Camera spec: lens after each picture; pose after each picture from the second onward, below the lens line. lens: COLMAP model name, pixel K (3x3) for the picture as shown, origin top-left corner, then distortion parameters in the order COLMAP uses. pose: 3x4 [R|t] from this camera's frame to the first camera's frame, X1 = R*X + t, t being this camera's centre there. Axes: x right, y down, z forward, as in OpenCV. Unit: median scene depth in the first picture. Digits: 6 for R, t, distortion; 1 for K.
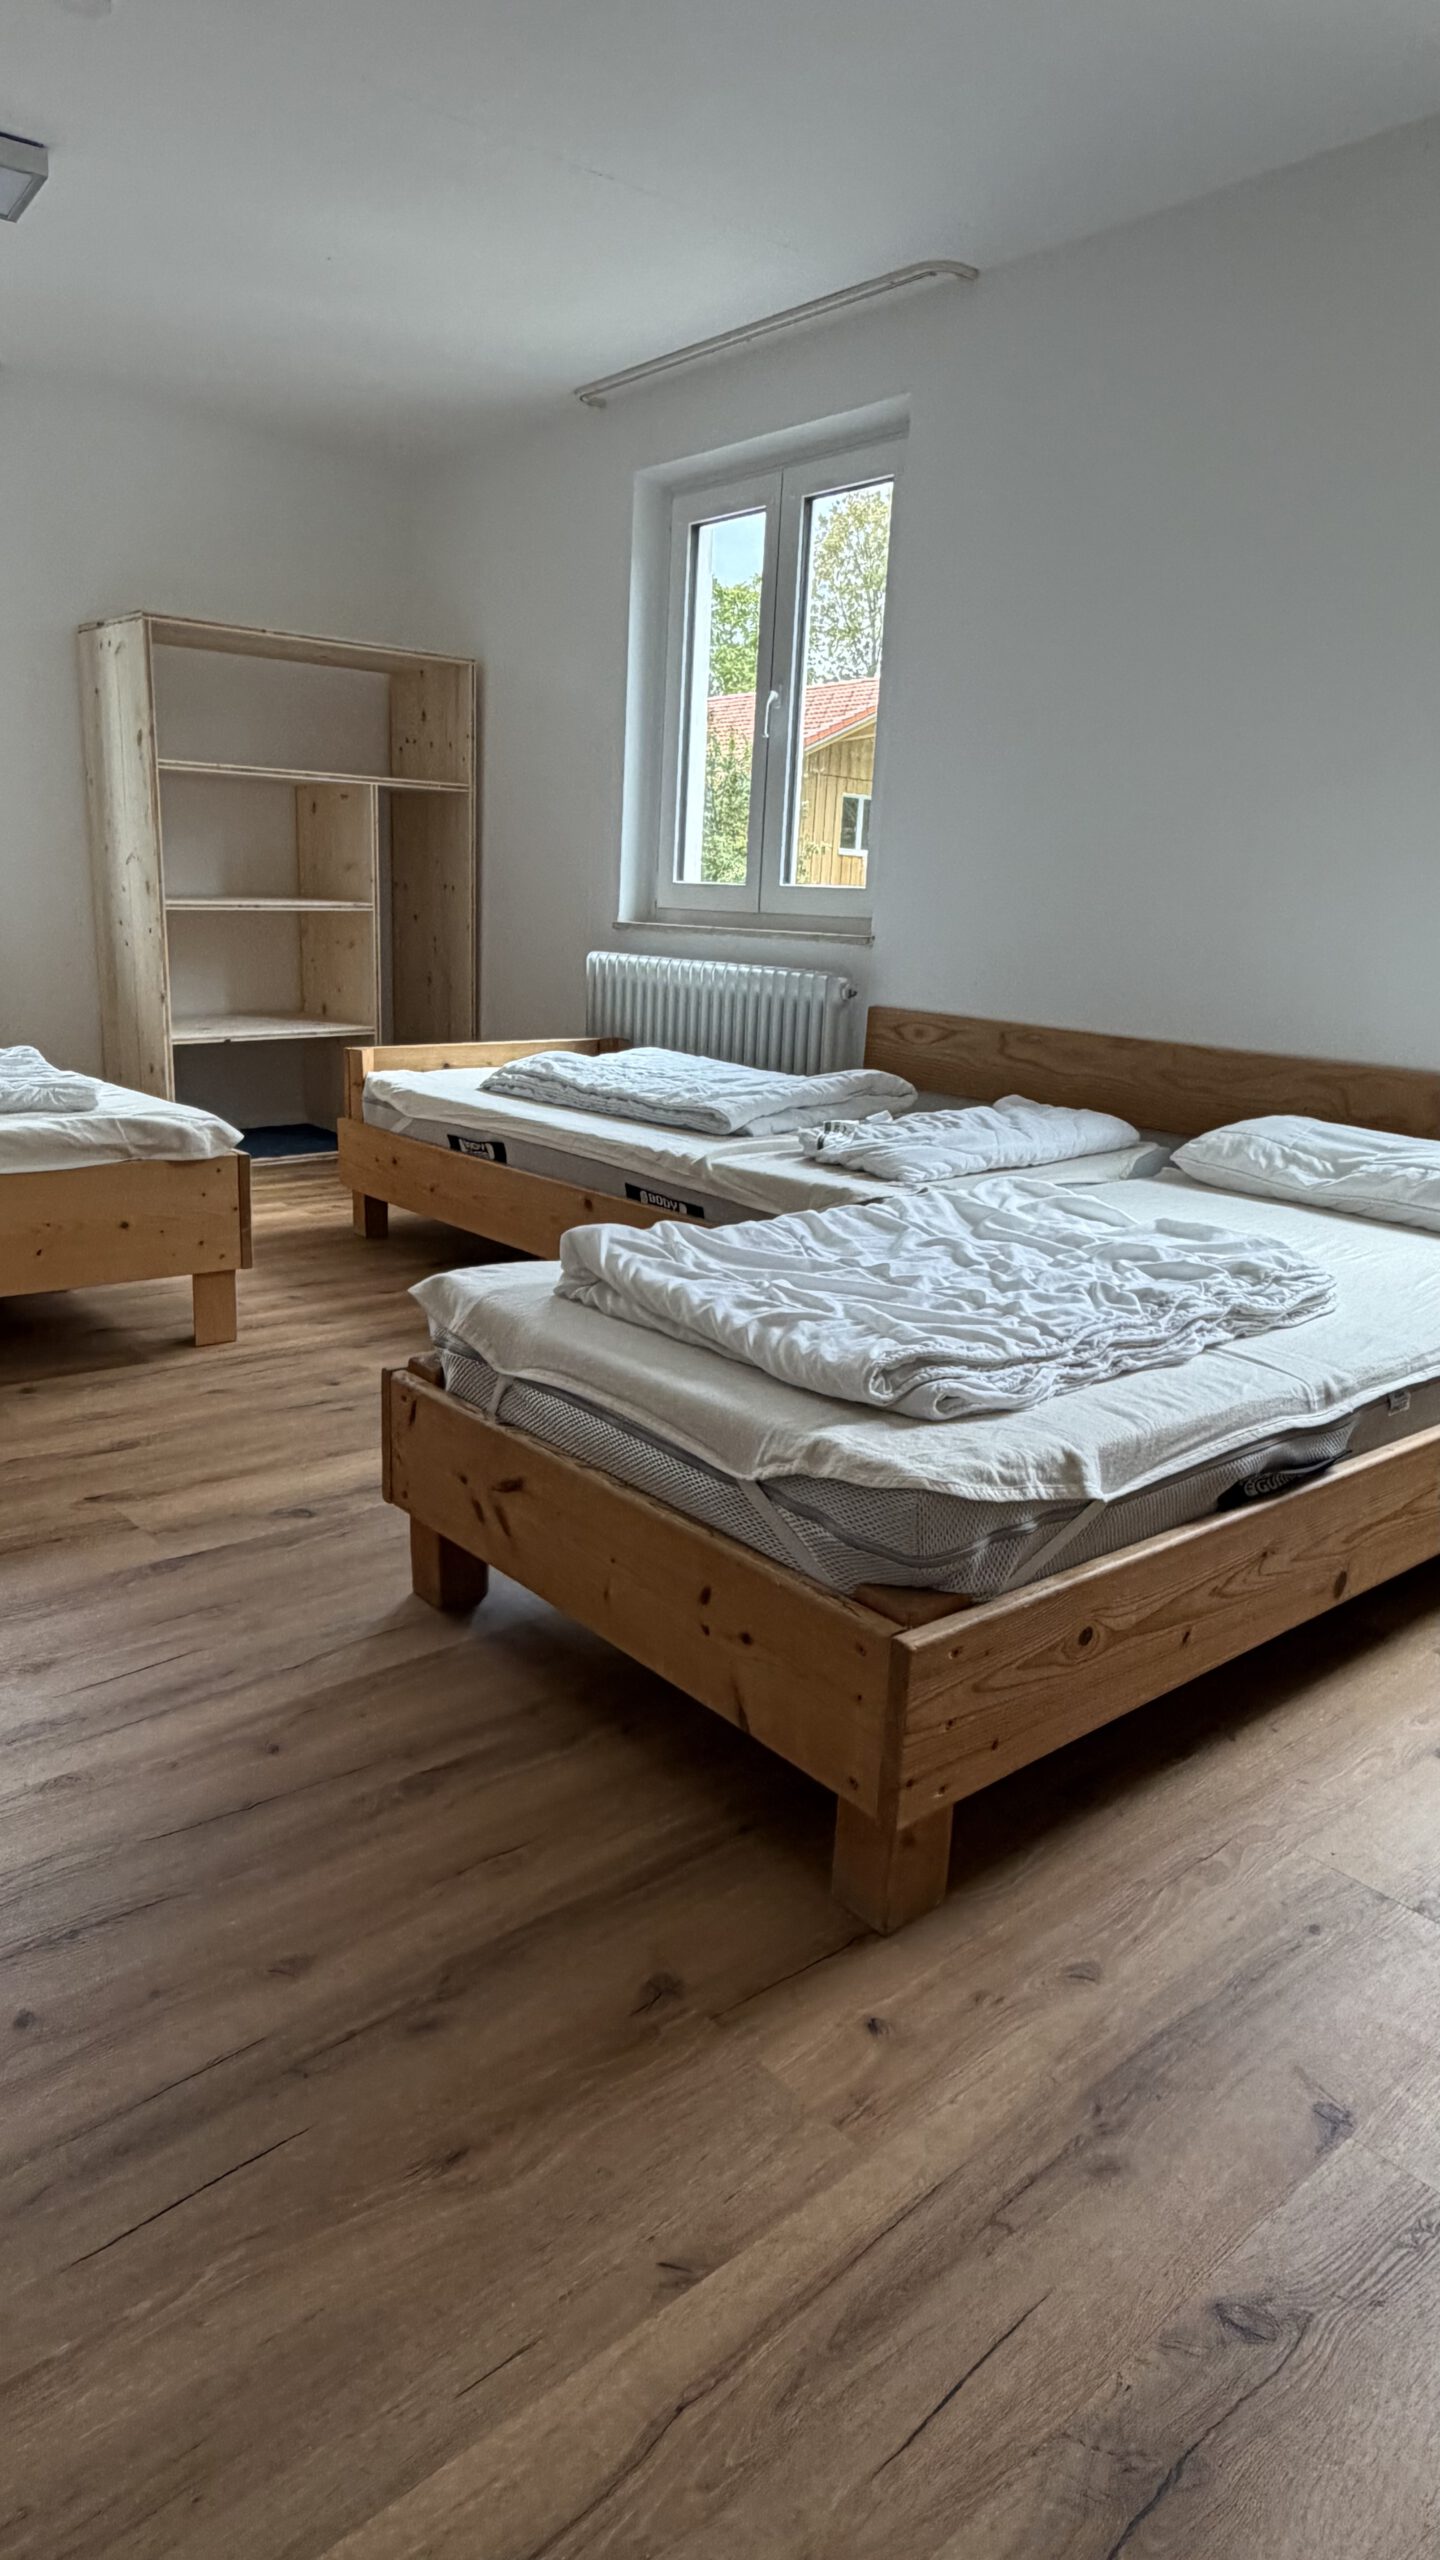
lens RADIAL K [[1511.6, 0, 726.5], [0, 1511.6, 1280.7], [0, 0, 1]] dist [-0.001408, 0.000084]
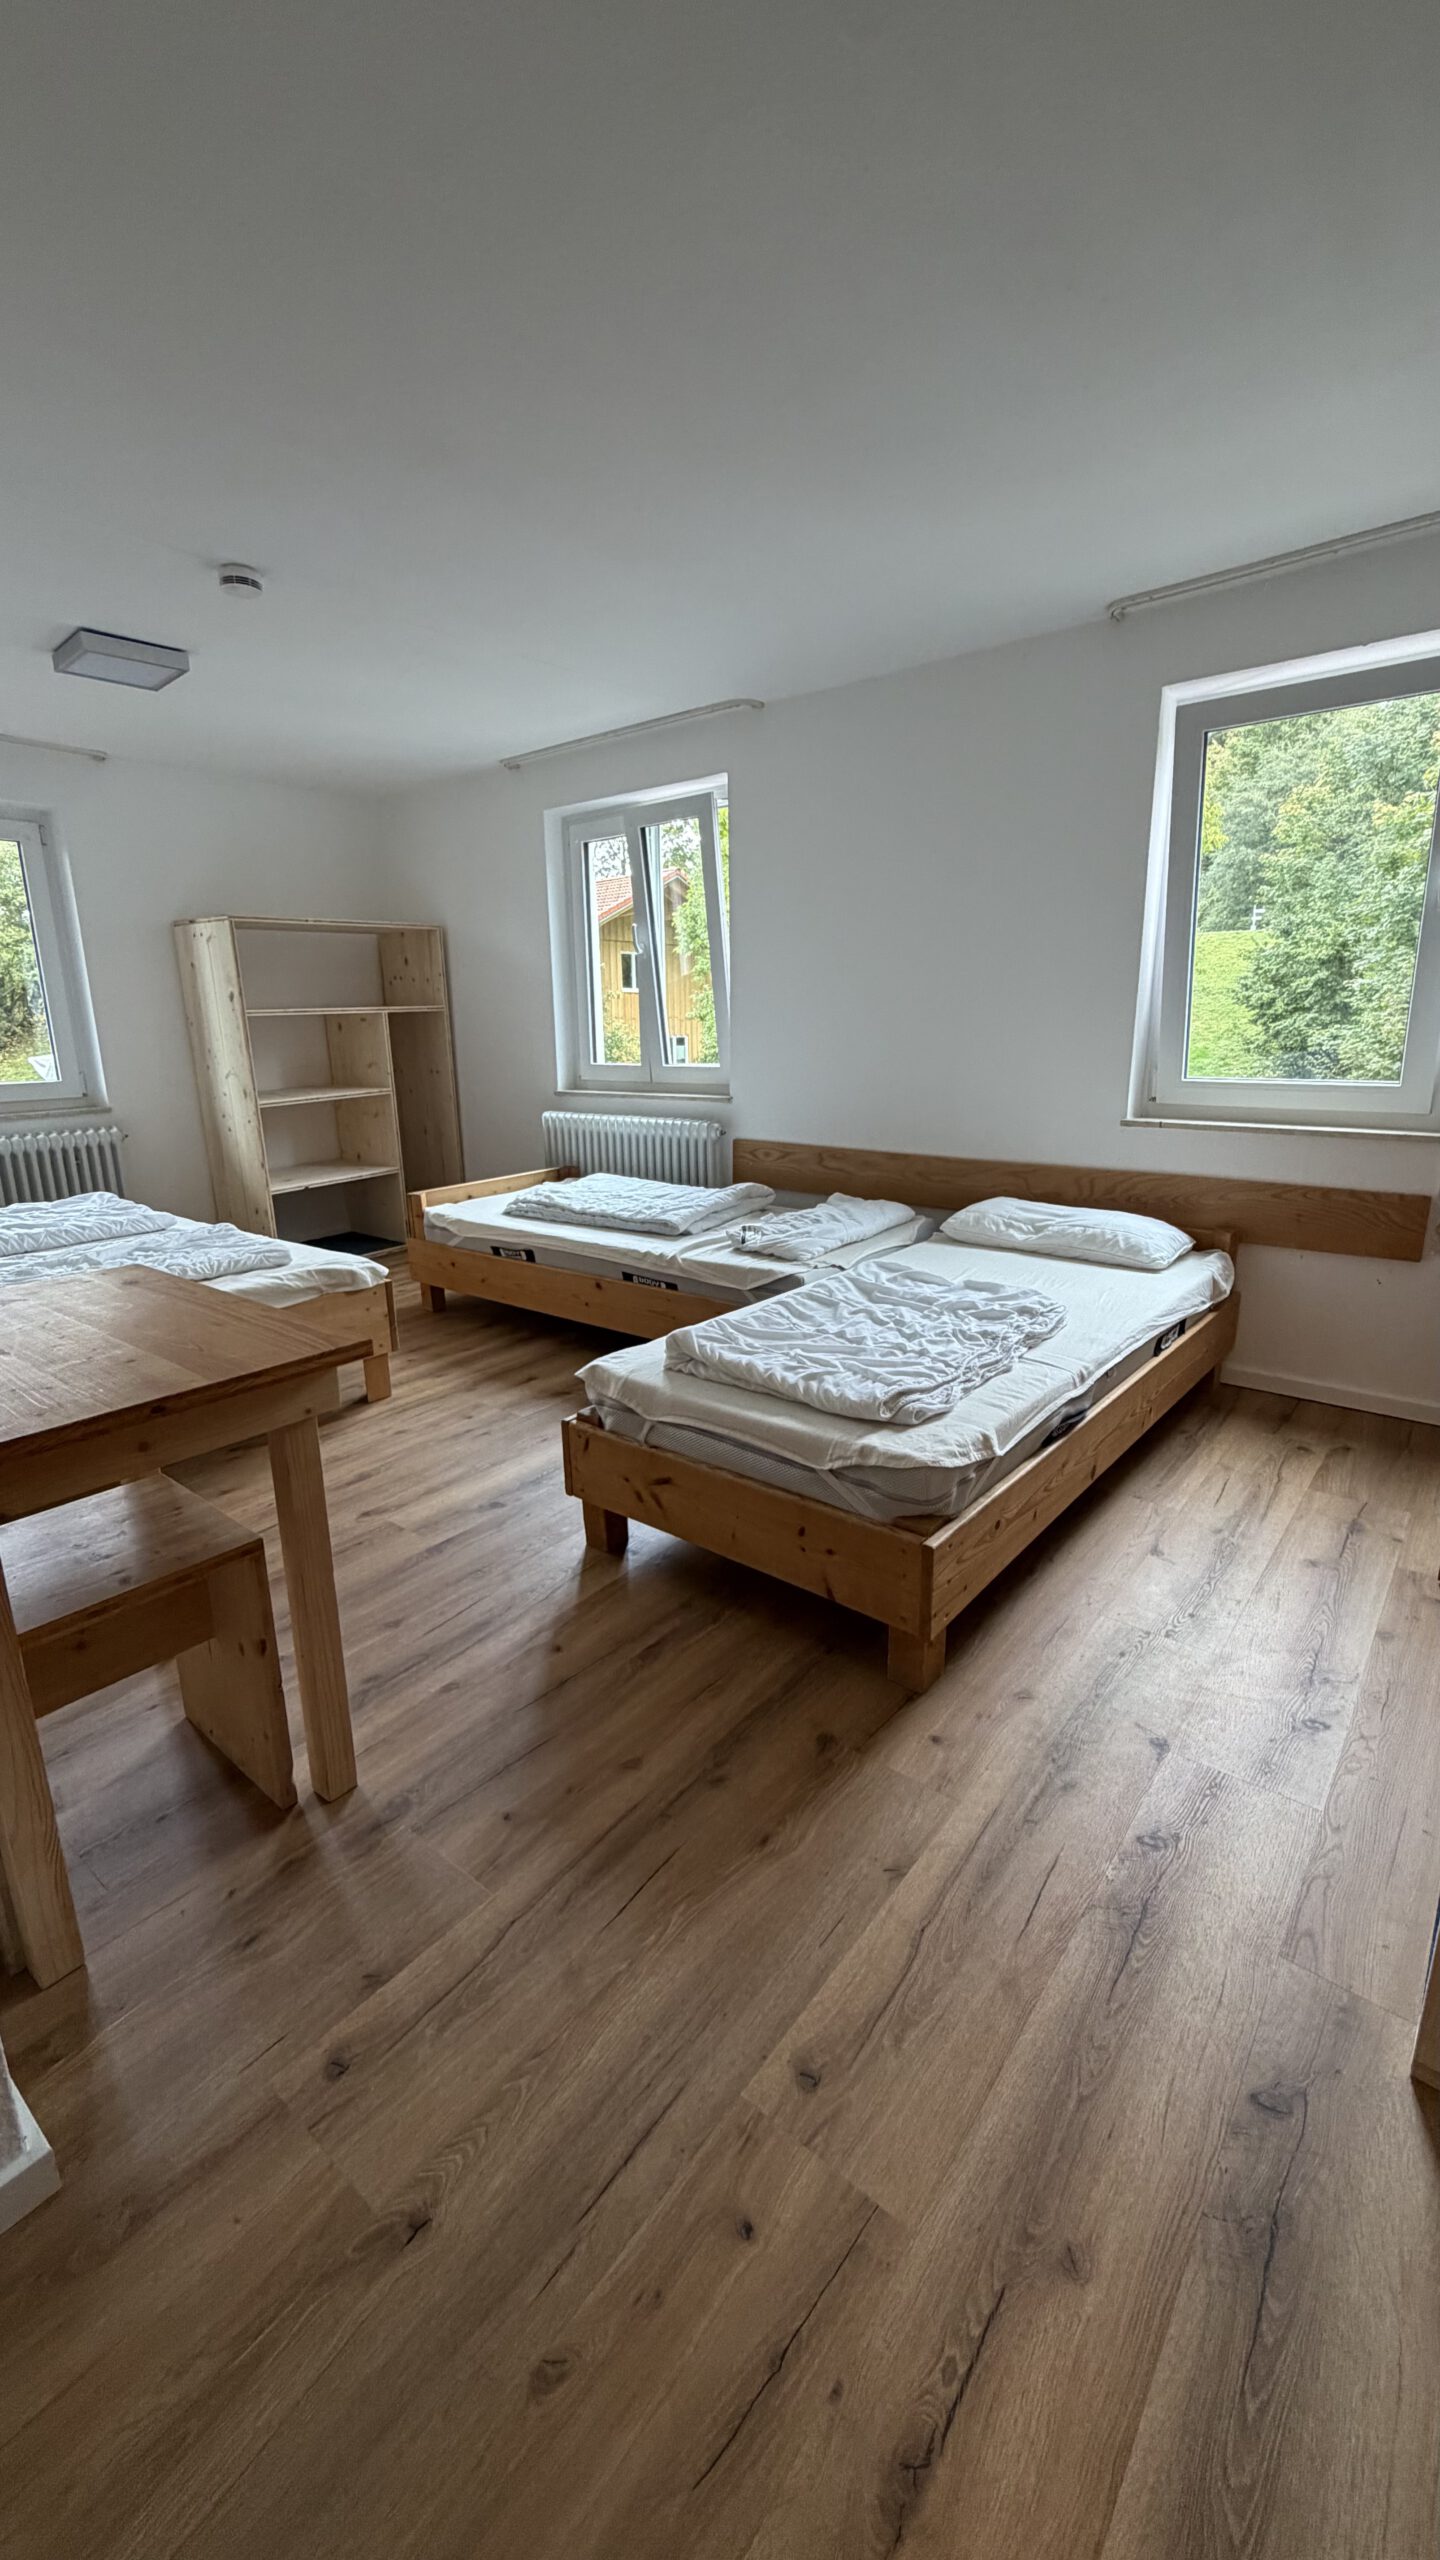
lens RADIAL K [[1012.3, 0, 720.3], [0, 1012.3, 1274.8], [0, 0, 1]] dist [-0.002362, -0.000008]
pose [[0.982443, -0.105230, 0.154052, -0.217143], [0.104060, 0.994448, 0.015664, -0.110473], [-0.154845, 0.000642, 0.987939, -0.180338]]
